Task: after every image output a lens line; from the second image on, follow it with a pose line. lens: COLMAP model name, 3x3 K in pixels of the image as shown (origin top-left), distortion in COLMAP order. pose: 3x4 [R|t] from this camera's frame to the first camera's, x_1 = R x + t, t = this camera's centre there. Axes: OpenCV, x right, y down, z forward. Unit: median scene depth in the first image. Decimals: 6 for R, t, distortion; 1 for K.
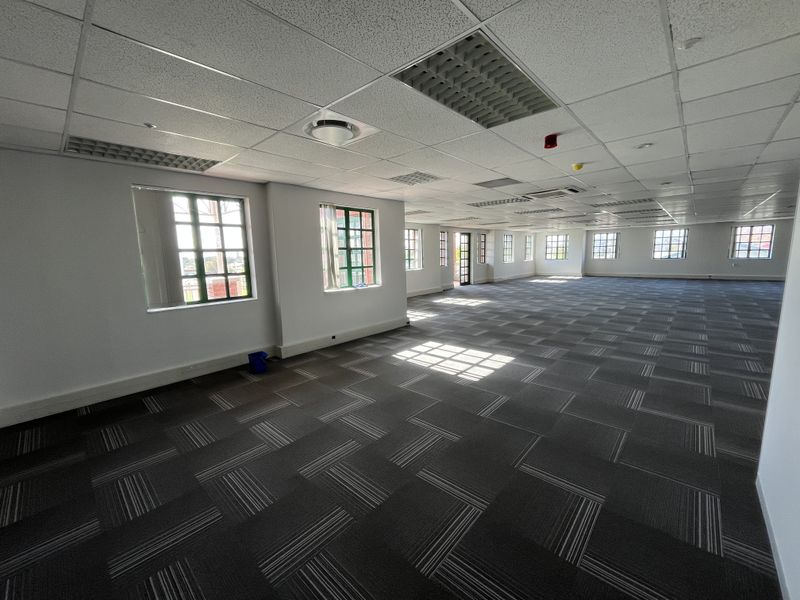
lens RADIAL K [[322.5, 0, 398.5], [0, 322.5, 298.4], [0, 0, 1]] dist [-0.003440, -0.000955]
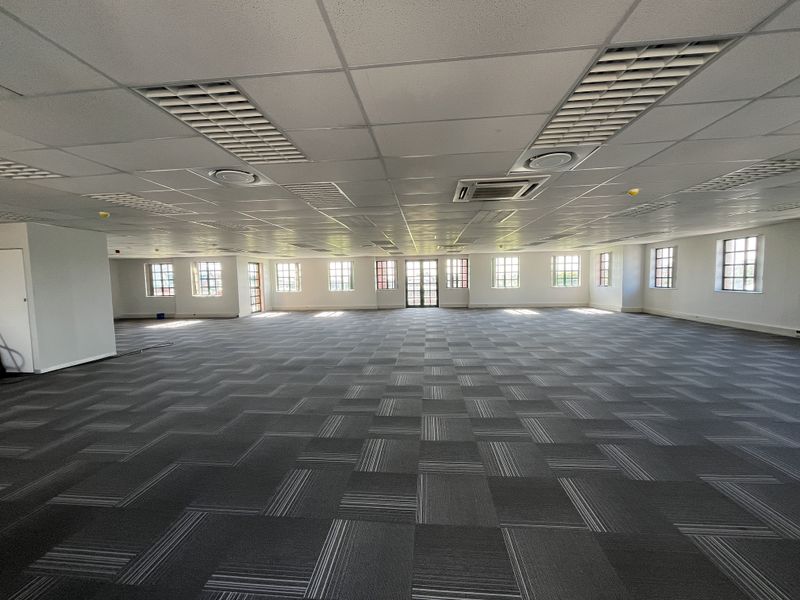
lens RADIAL K [[322.5, 0, 396.5], [0, 322.5, 299.5], [0, 0, 1]] dist [-0.003440, -0.000955]
pose [[0.597241, 0.065598, -0.799375, 3.160991], [-0.102488, 0.994721, 0.005056, -0.195977], [0.795487, 0.078907, 0.600811, 0.856226]]
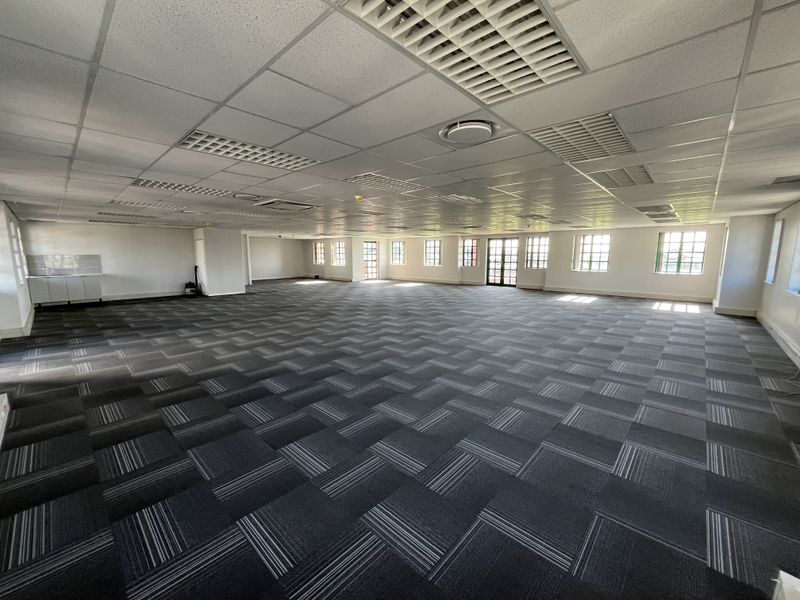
lens RADIAL K [[322.5, 0, 397.8], [0, 322.5, 296.6], [0, 0, 1]] dist [-0.003440, -0.000955]
pose [[-0.015861, 0.154236, -0.987907, 4.006374], [-0.136790, 0.978407, 0.154949, -0.394086], [0.990473, 0.137594, 0.005579, 2.035710]]
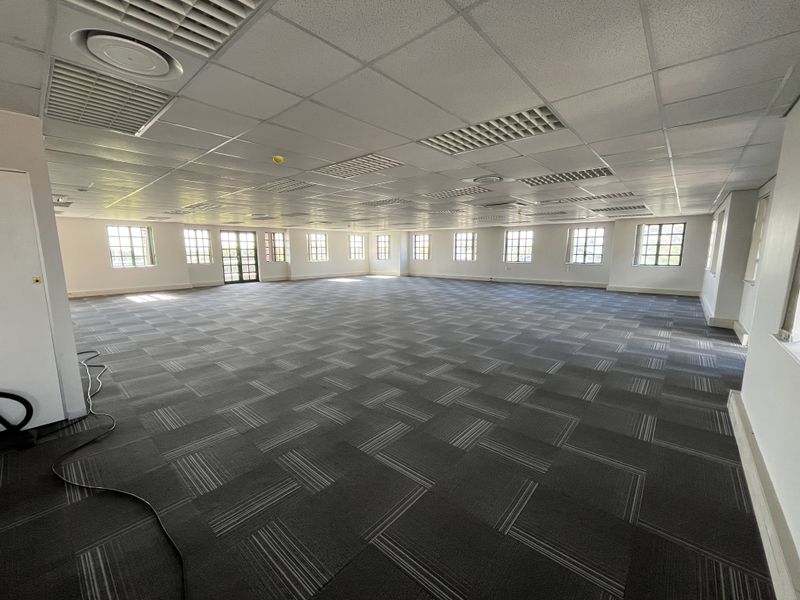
lens RADIAL K [[322.5, 0, 393.4], [0, 322.5, 303.7], [0, 0, 1]] dist [-0.003440, -0.000955]
pose [[0.999734, 0.023021, 0.001394, 2.100925], [-0.023051, 0.999313, 0.029029, -0.045370], [-0.000725, -0.029054, 0.999578, -0.061061]]
